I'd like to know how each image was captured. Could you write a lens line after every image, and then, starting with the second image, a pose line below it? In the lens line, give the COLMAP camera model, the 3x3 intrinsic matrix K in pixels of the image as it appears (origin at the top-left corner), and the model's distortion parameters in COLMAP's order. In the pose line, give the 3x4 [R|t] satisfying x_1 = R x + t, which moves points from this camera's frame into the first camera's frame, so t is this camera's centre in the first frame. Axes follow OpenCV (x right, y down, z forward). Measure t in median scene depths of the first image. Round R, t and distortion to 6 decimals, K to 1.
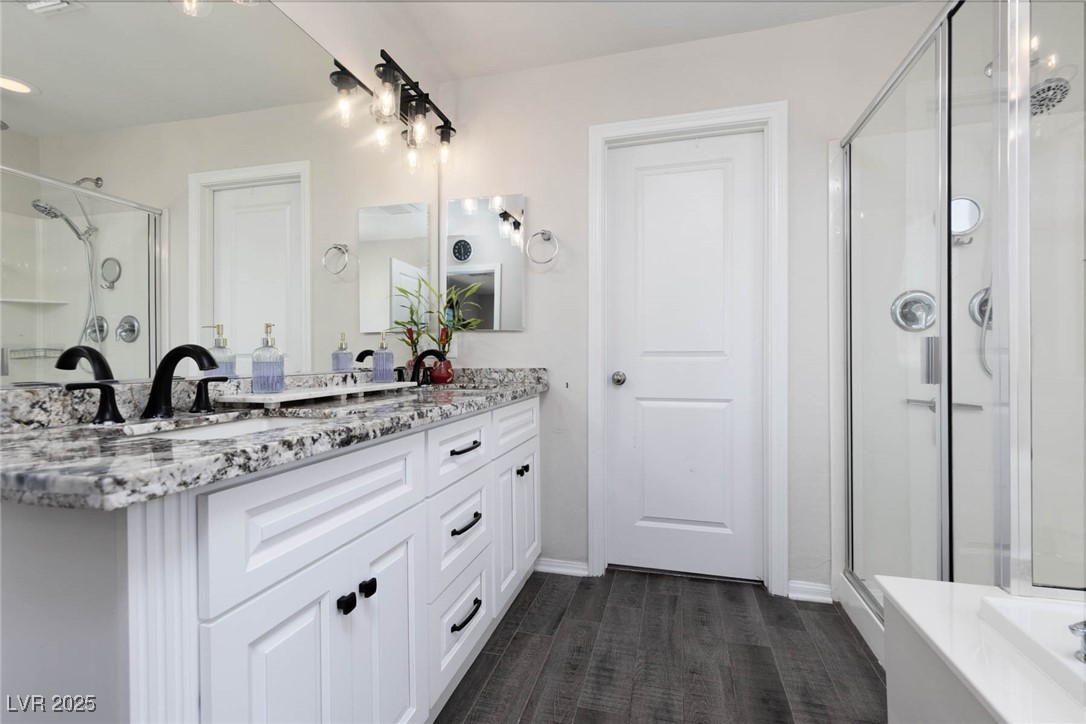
lens RADIAL K [[487.0, 0, 543.0], [0, 487.0, 362.0], [0, 0, 1]] dist [0.000213, 0.000014]
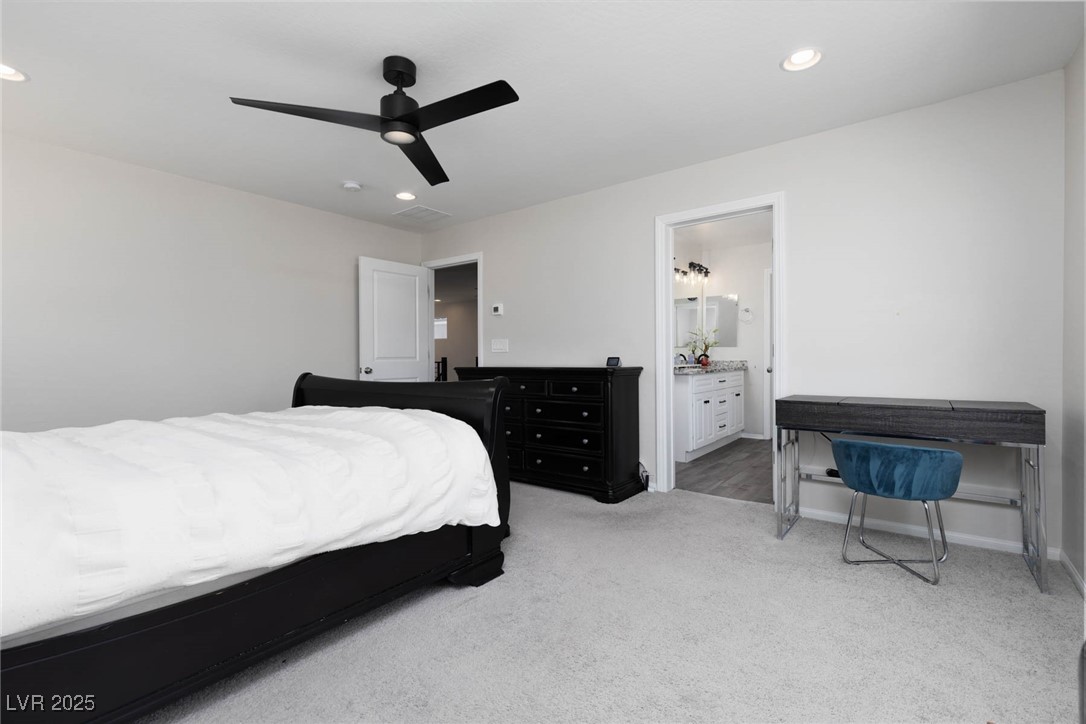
lens RADIAL K [[487.0, 0, 543.0], [0, 487.0, 362.0], [0, 0, 1]] dist [0.000213, 0.000014]
pose [[0.922632, 0.002173, -0.385675, 0.008279], [-0.000156, 0.999986, 0.005260, 0.007262], [0.385681, -0.004793, 0.922620, -1.992742]]
